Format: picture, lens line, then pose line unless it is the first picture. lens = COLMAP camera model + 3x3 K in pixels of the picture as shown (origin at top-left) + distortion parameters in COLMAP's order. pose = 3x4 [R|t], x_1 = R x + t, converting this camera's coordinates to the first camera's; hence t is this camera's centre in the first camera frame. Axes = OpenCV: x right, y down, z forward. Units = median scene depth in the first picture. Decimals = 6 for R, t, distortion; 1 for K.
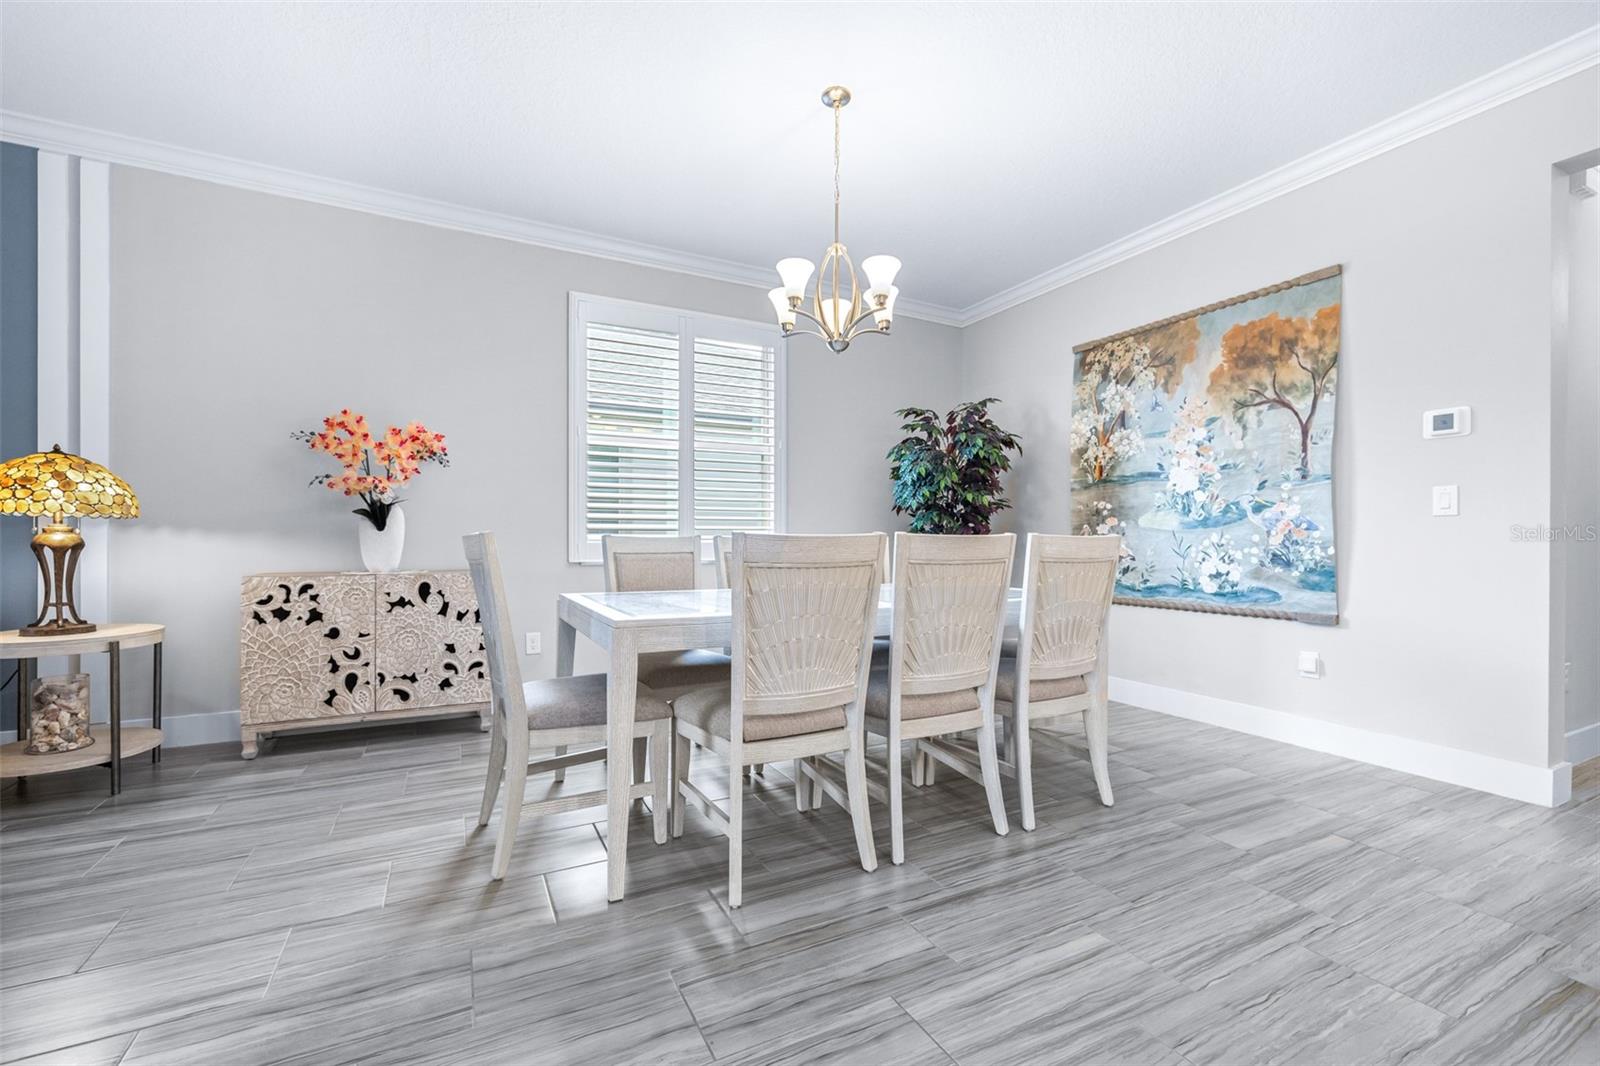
lens RADIAL K [[668.4, 0, 801.1], [0, 668.4, 538.0], [0, 0, 1]] dist [-0.000640, -0.000127]
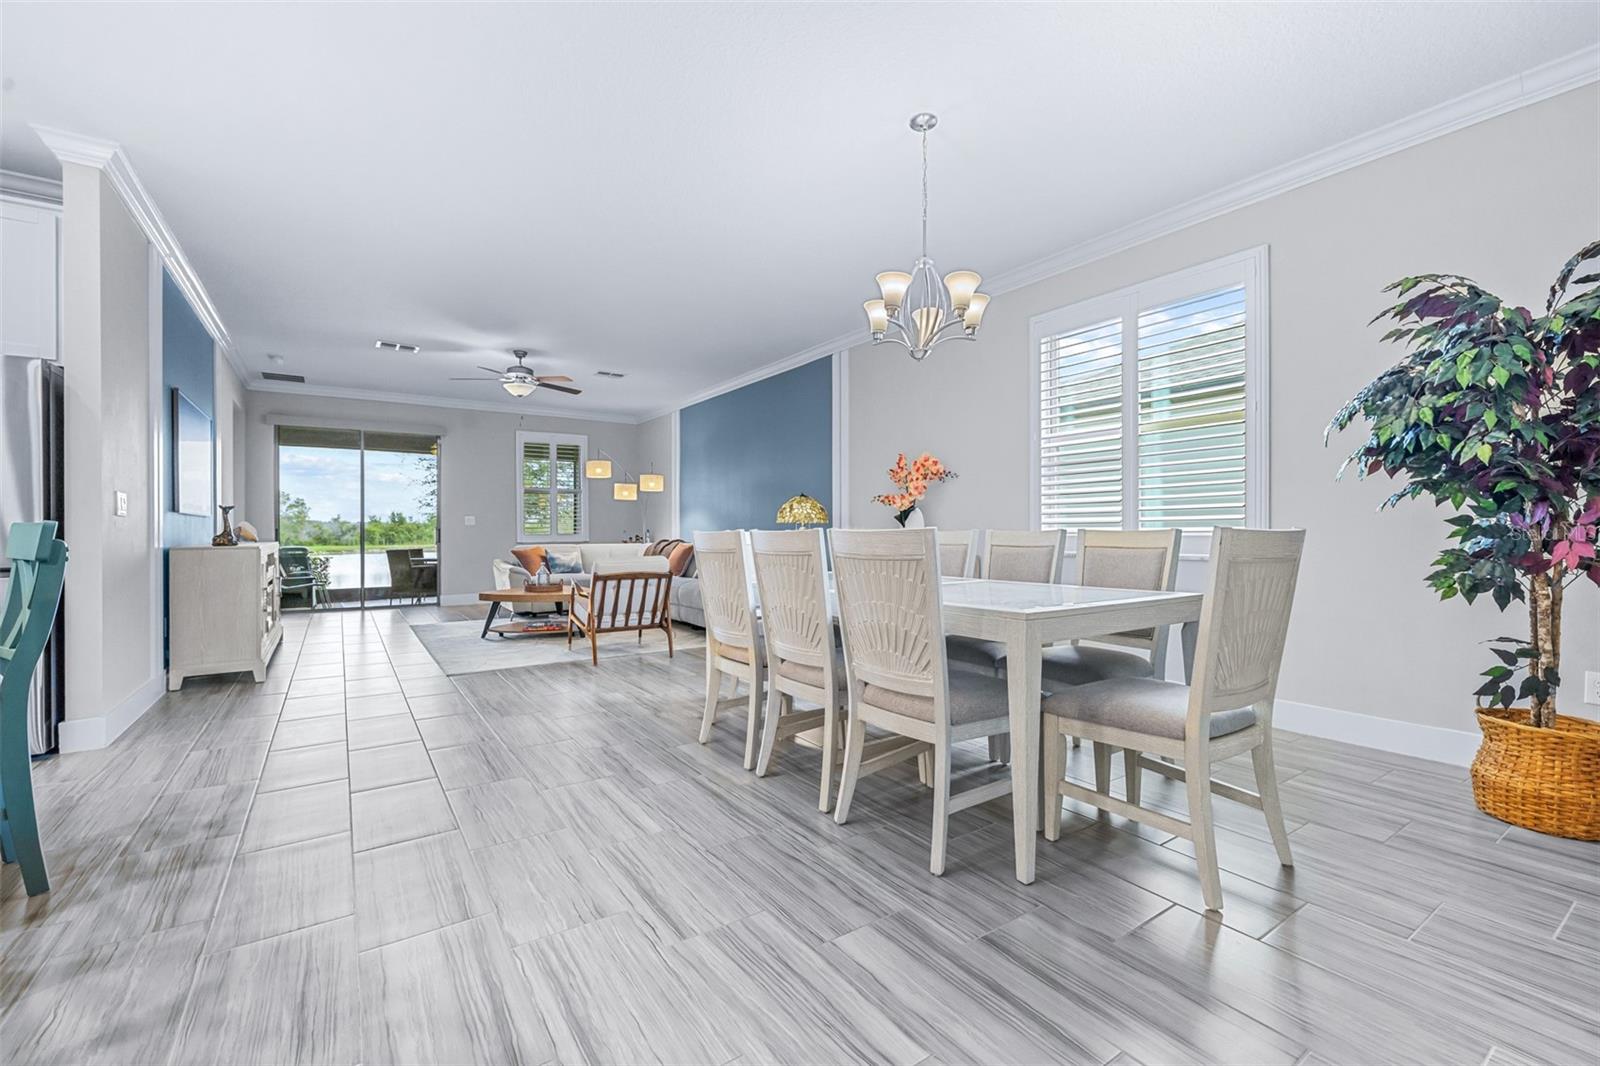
lens RADIAL K [[663.3, 0, 800.0], [0, 663.3, 533.0], [0, 0, 1]] dist [-0.000761, -0.000282]
pose [[0.138159, -0.001454, -0.990409, 1.406881], [0.005888, 0.999982, -0.000647, 0.000608], [0.990393, -0.005742, 0.138165, 0.857758]]
